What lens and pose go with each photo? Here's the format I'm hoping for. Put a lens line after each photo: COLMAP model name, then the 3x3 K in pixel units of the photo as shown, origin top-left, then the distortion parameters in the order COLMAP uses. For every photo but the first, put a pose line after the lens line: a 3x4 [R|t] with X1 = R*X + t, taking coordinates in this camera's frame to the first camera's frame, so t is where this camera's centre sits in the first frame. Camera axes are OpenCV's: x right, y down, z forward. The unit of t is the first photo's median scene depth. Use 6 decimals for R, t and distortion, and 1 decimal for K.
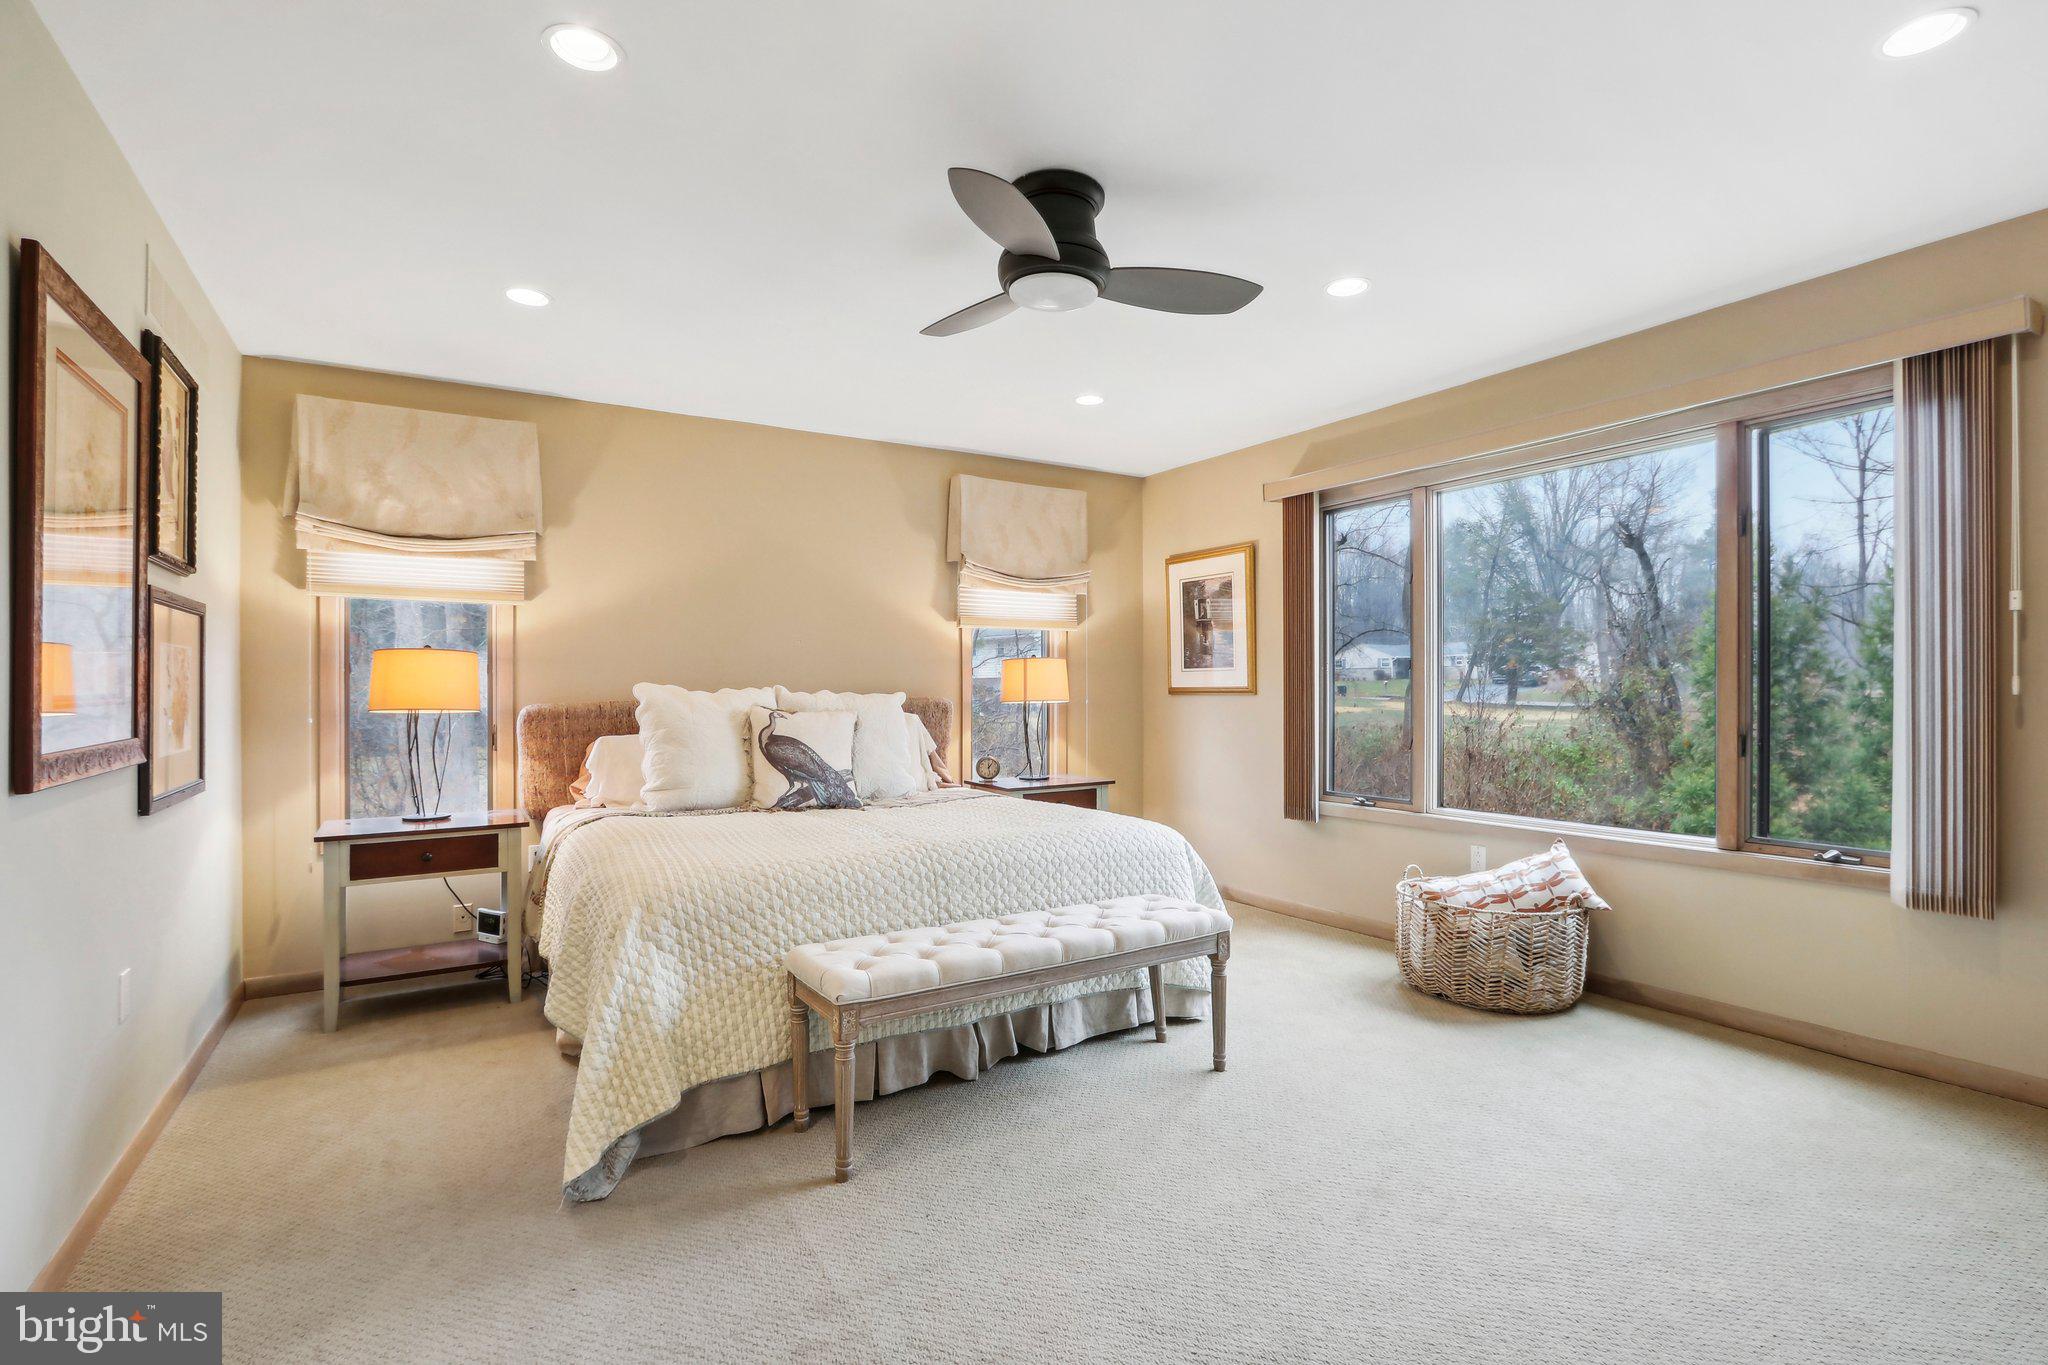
lens RADIAL K [[956.3, 0, 1029.9], [0, 956.3, 683.8], [0, 0, 1]] dist [-0.034884, 0.000193]
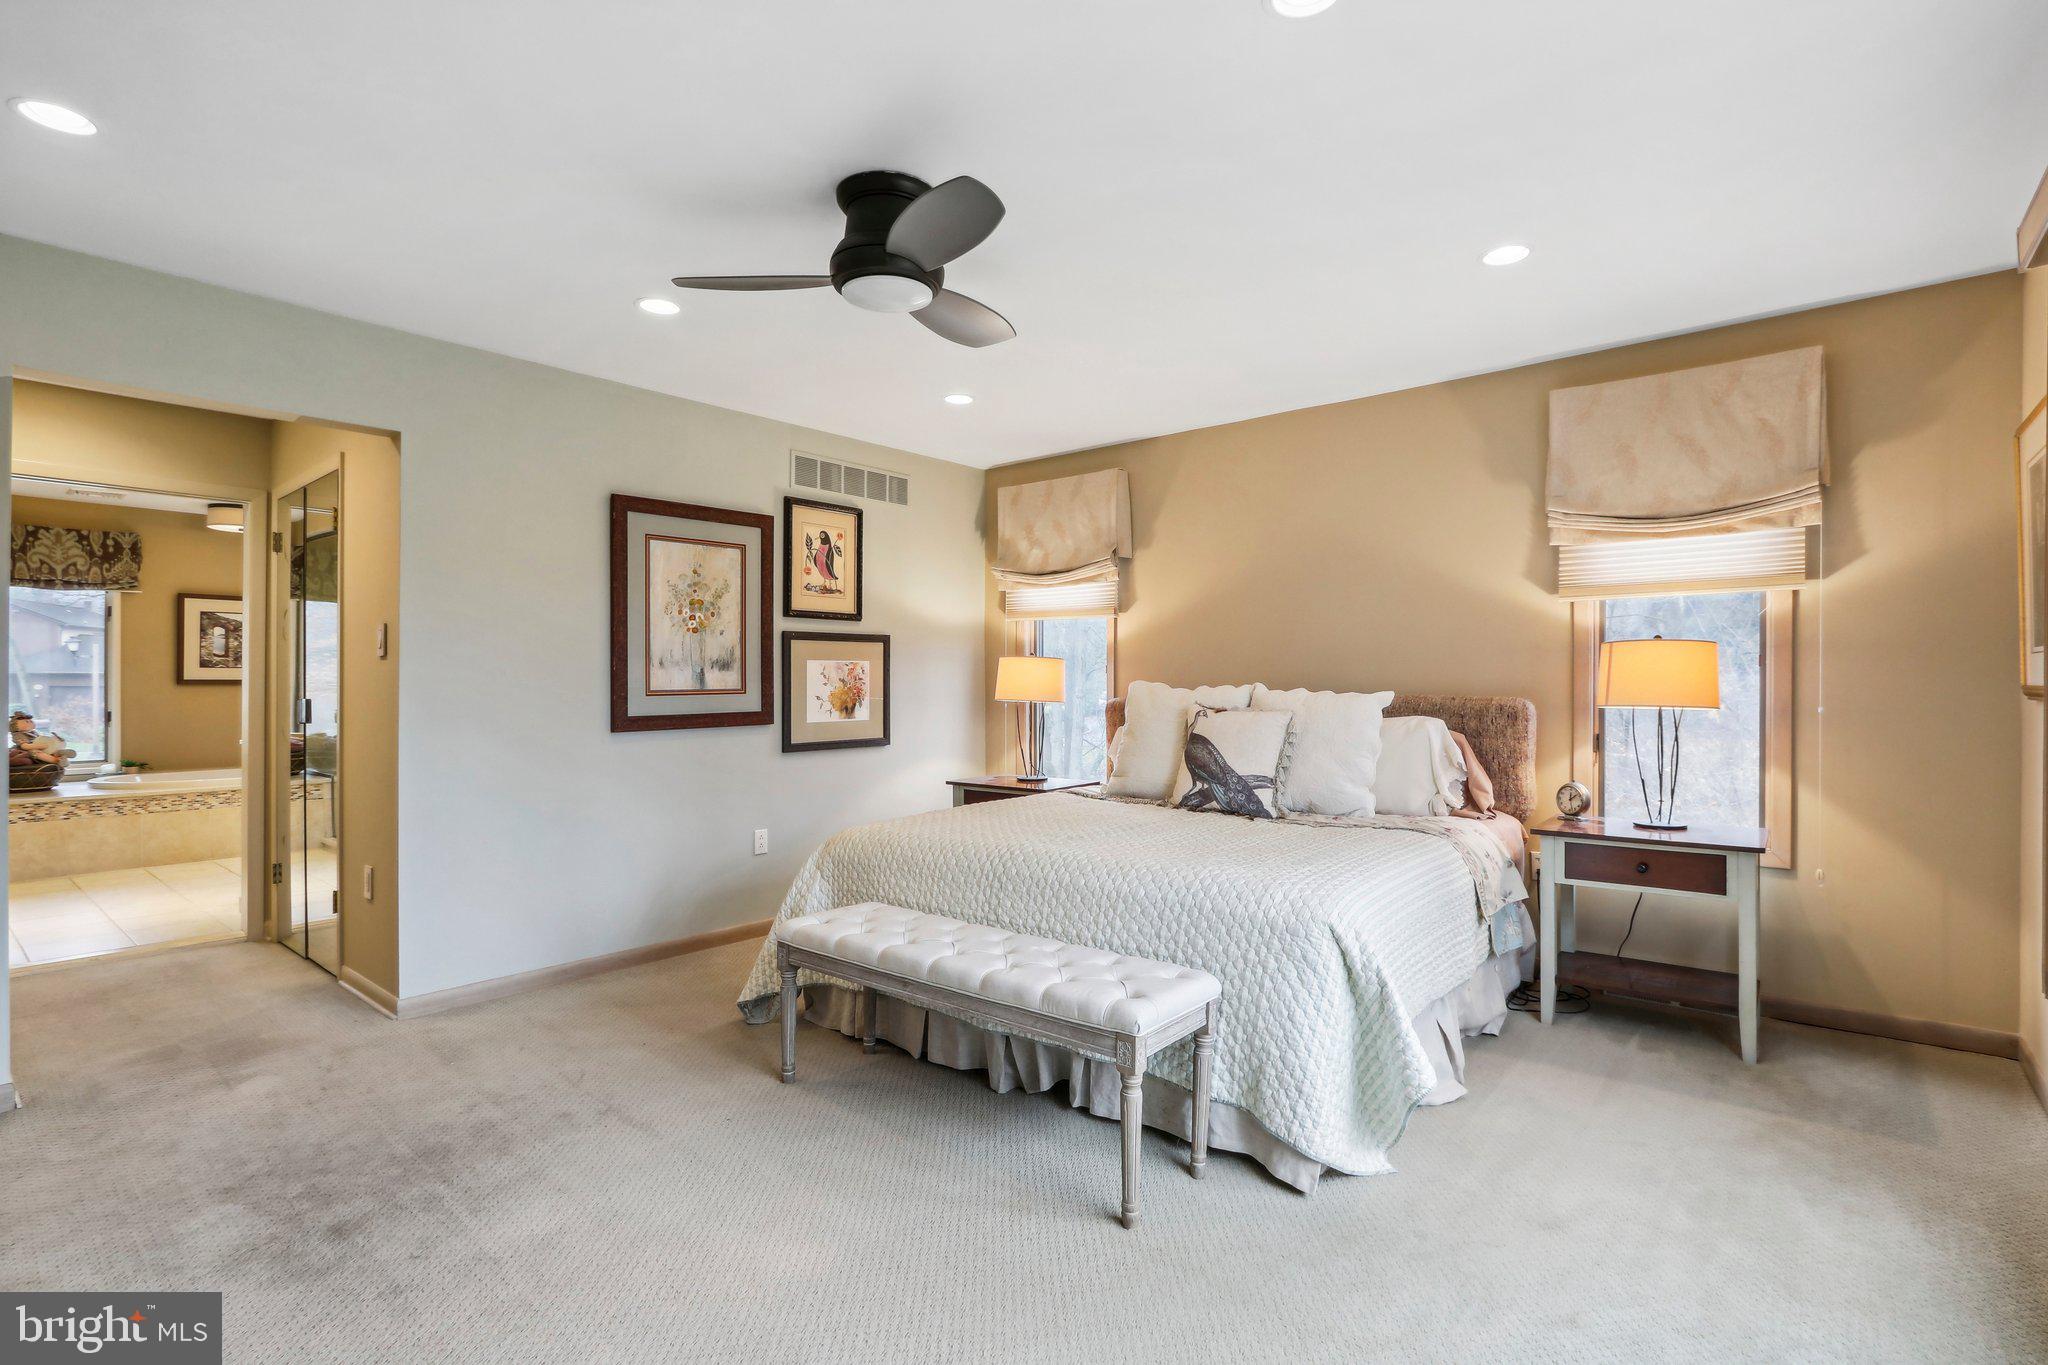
lens RADIAL K [[956.3, 0, 1026.0], [0, 956.3, 680.7], [0, 0, 1]] dist [-0.034884, 0.000193]
pose [[0.315438, -0.007135, -0.948919, 0.616012], [-0.002106, 0.999964, -0.008219, 0.008098], [0.948944, 0.004591, 0.315412, 0.520534]]
